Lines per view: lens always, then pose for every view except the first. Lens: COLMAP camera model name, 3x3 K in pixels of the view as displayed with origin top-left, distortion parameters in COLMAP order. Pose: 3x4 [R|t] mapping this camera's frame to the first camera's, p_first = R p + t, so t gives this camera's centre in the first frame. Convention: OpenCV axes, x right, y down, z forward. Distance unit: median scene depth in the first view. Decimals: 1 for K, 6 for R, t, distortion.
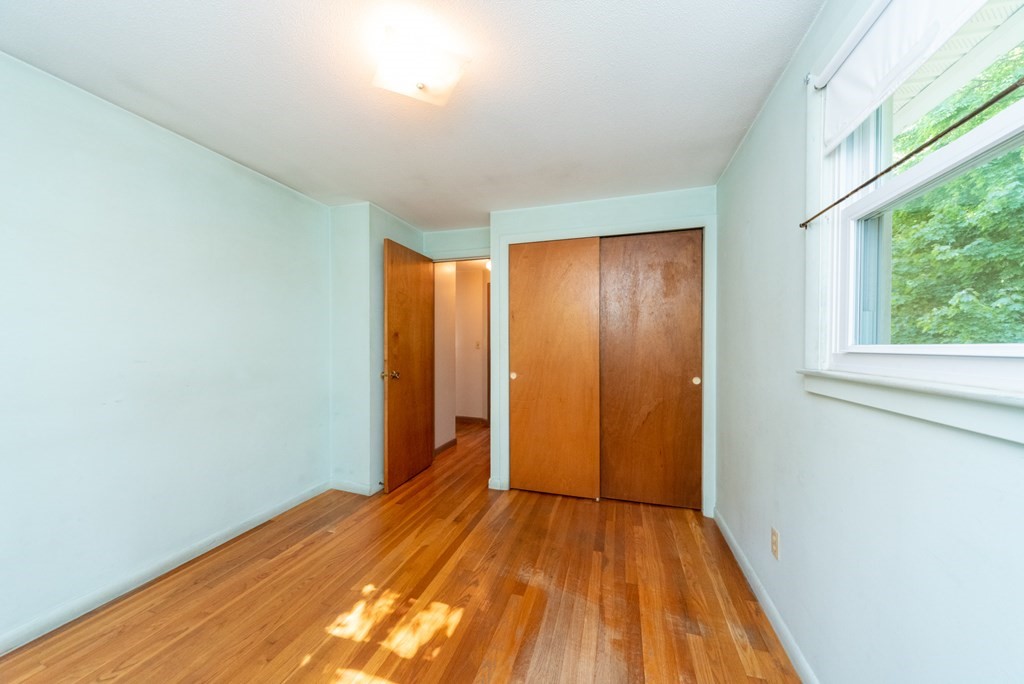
lens RADIAL K [[353.4, 0, 508.8], [0, 353.4, 346.1], [0, 0, 1]] dist [0.004360, -0.001204]
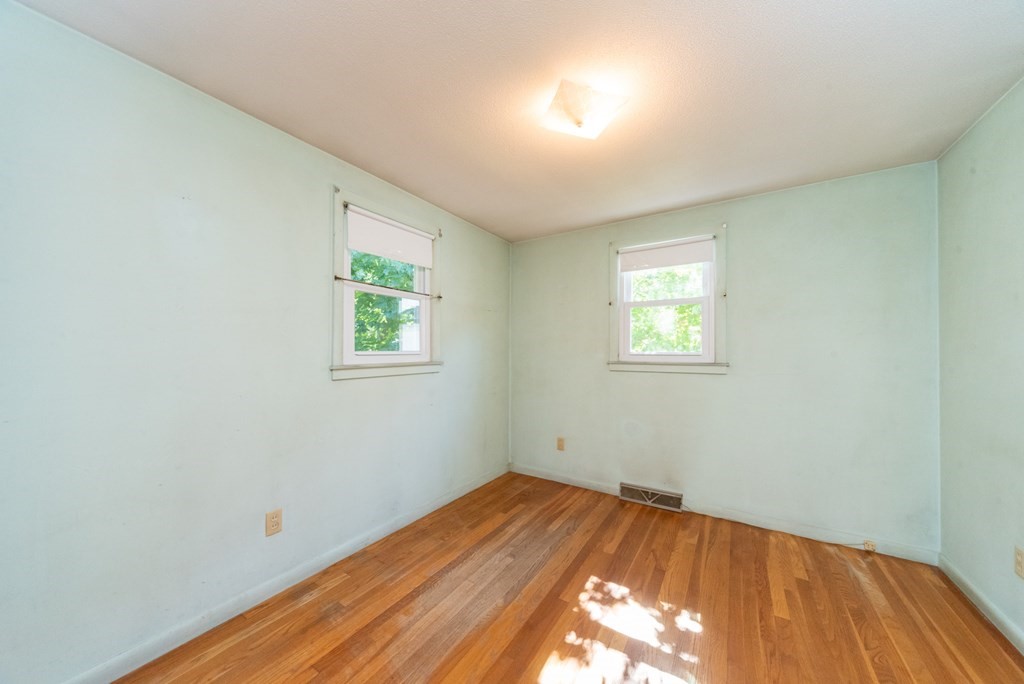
lens RADIAL K [[353.4, 0, 505.7], [0, 353.4, 346.5], [0, 0, 1]] dist [0.004360, -0.001204]
pose [[-0.968634, -0.006048, 0.248418, -0.193581], [-0.007176, 0.999968, -0.003638, -0.013515], [-0.248388, -0.005307, -0.968646, 1.393532]]
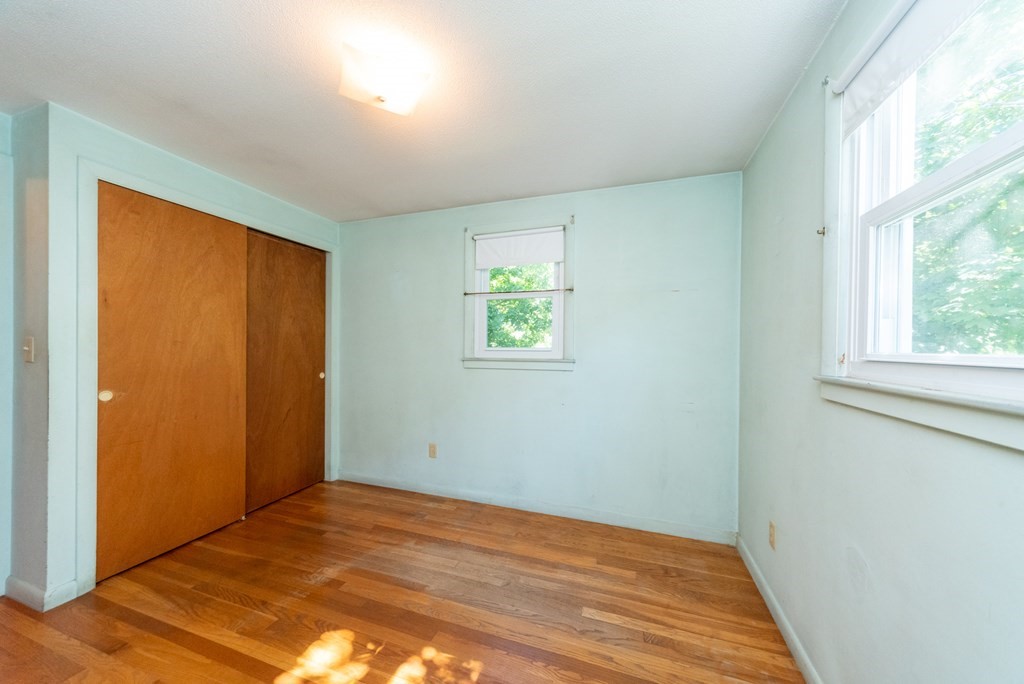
lens RADIAL K [[353.4, 0, 515.2], [0, 353.4, 347.6], [0, 0, 1]] dist [0.004360, -0.001204]
pose [[0.010439, -0.004888, 0.999934, -0.826975], [-0.001317, 0.999987, 0.004902, -0.006370], [-0.999945, -0.001369, 0.010432, 0.389006]]
